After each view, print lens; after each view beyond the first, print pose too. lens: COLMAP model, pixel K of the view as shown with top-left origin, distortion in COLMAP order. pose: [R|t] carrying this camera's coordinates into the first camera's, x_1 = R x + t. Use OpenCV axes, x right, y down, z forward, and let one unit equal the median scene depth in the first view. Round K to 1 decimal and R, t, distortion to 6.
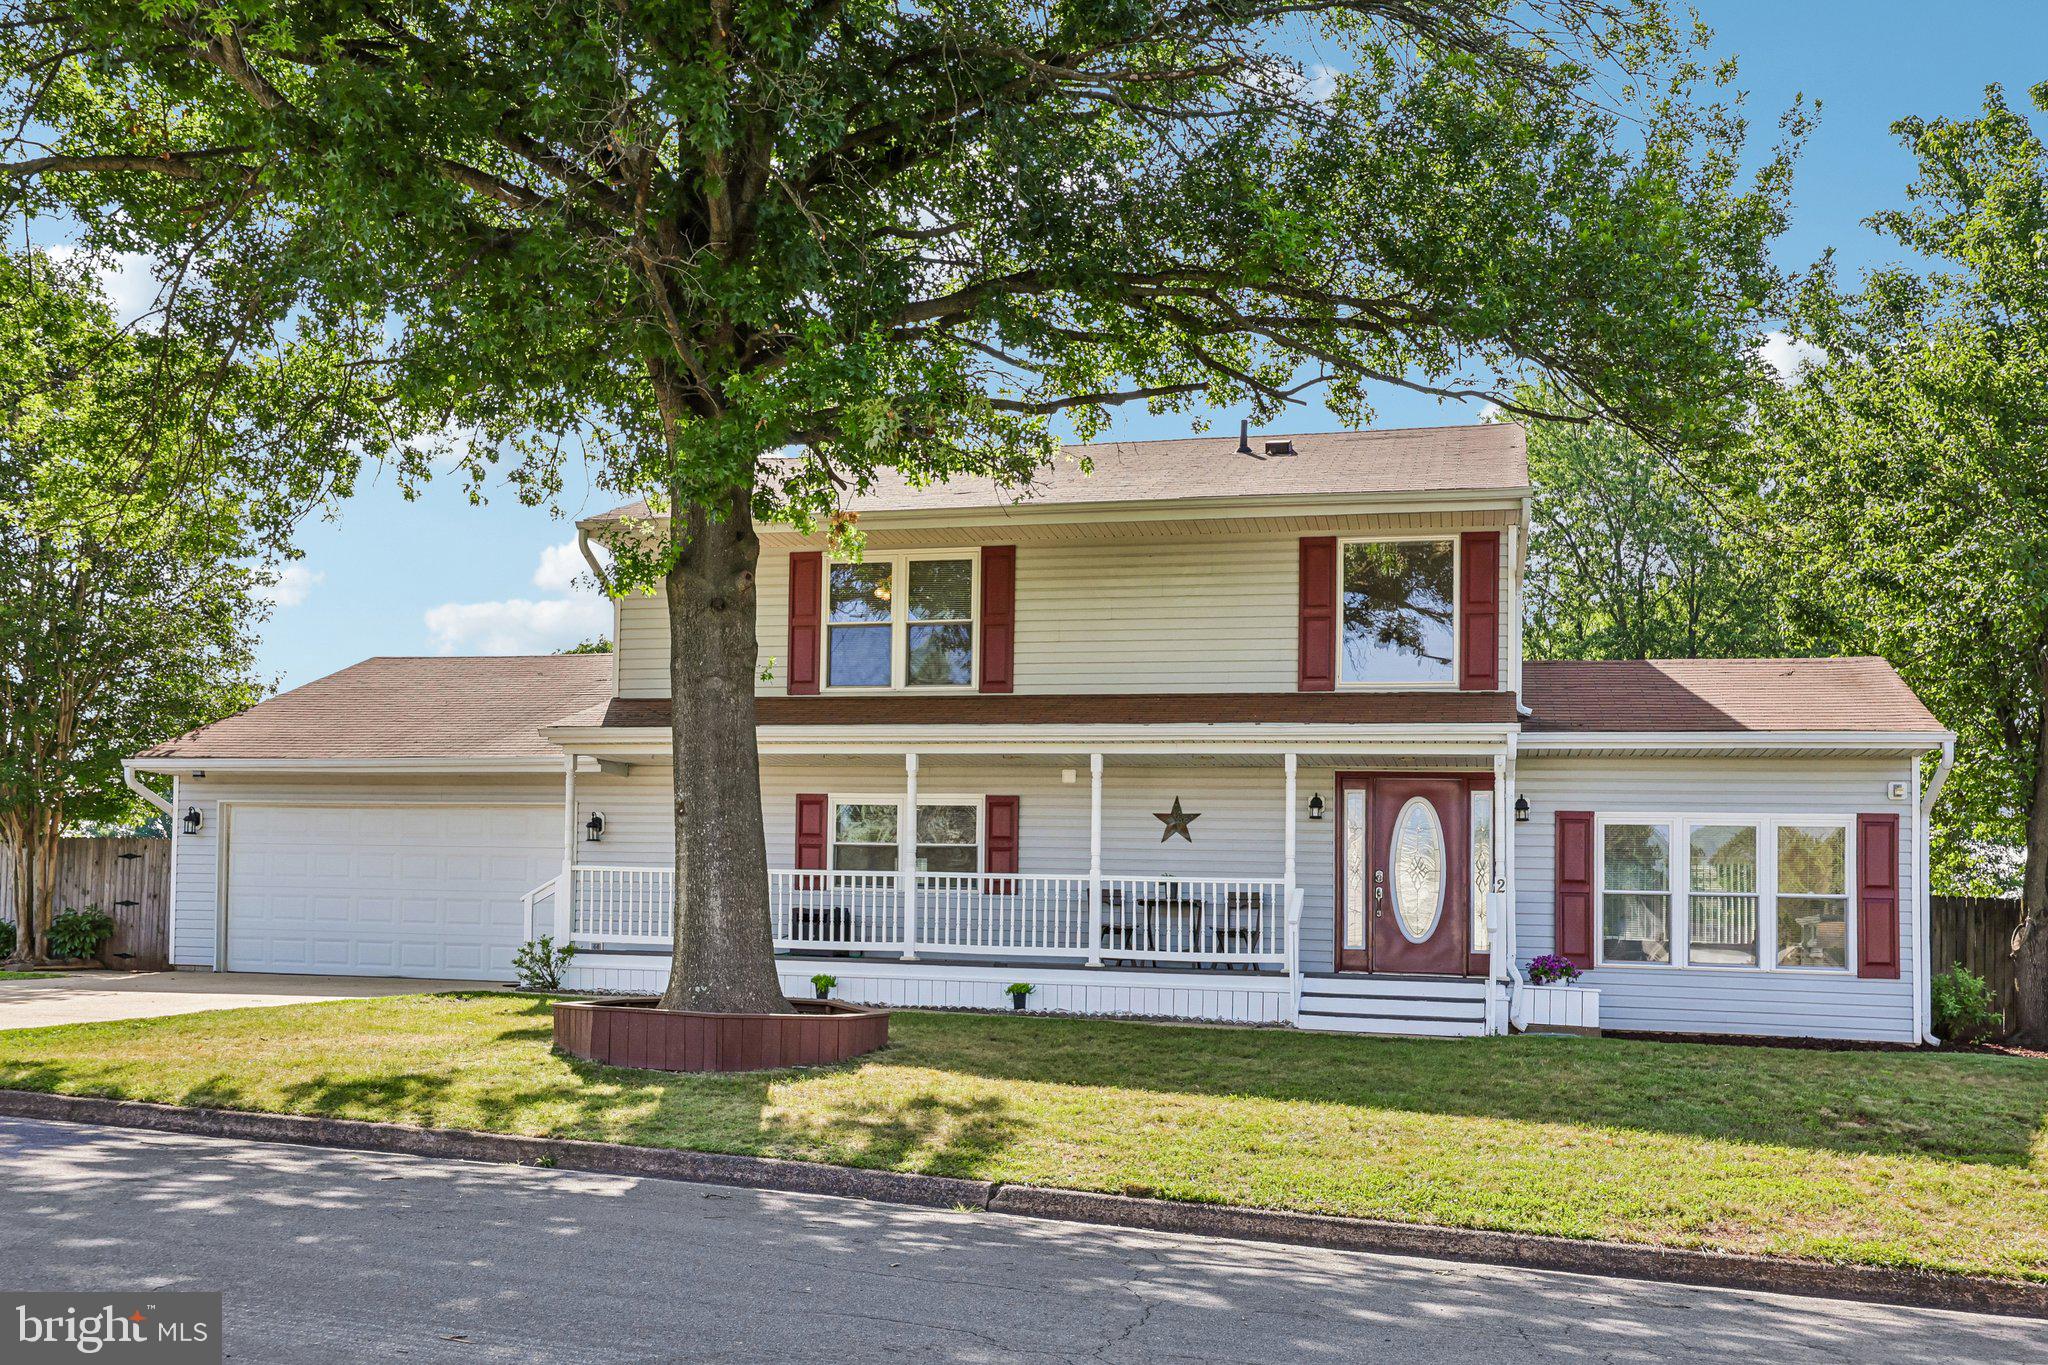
lens RADIAL K [[1790.6, 0, 1024.0], [0, 1790.6, 682.5], [0, 0, 1]] dist [0.064824, 0.004720]
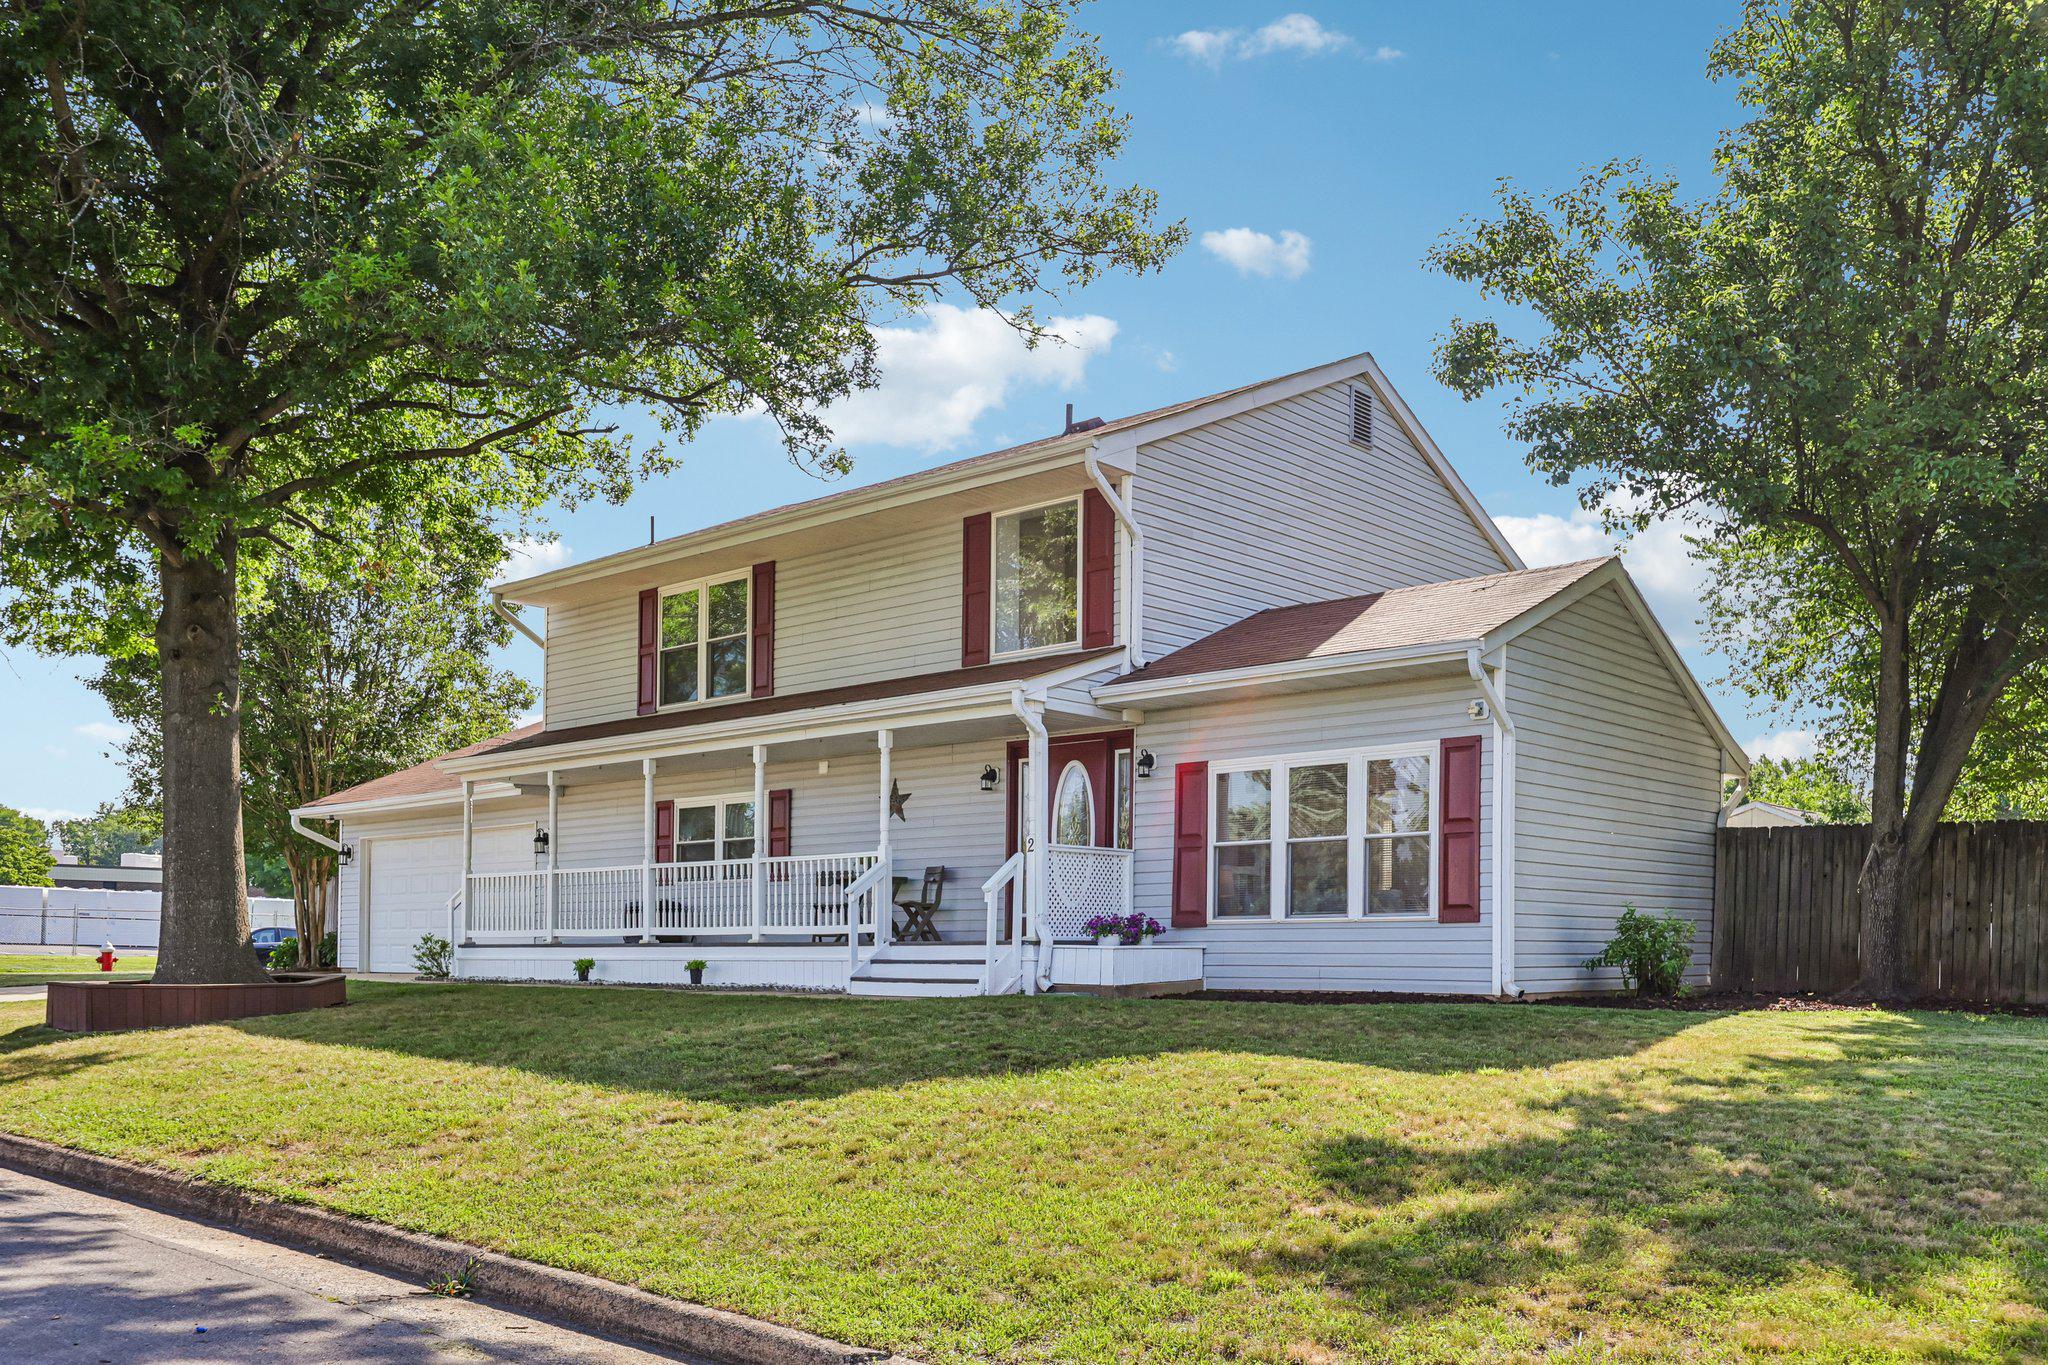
lens RADIAL K [[1654.5, 0, 1024.4], [0, 1654.5, 710.5], [0, 0, 1]] dist [0.097067, 0.000847]
pose [[0.890385, -0.094532, -0.445284, 0.620164], [0.097343, 0.995112, -0.016612, 0.049791], [0.444678, -0.028554, 0.895235, 0.173094]]
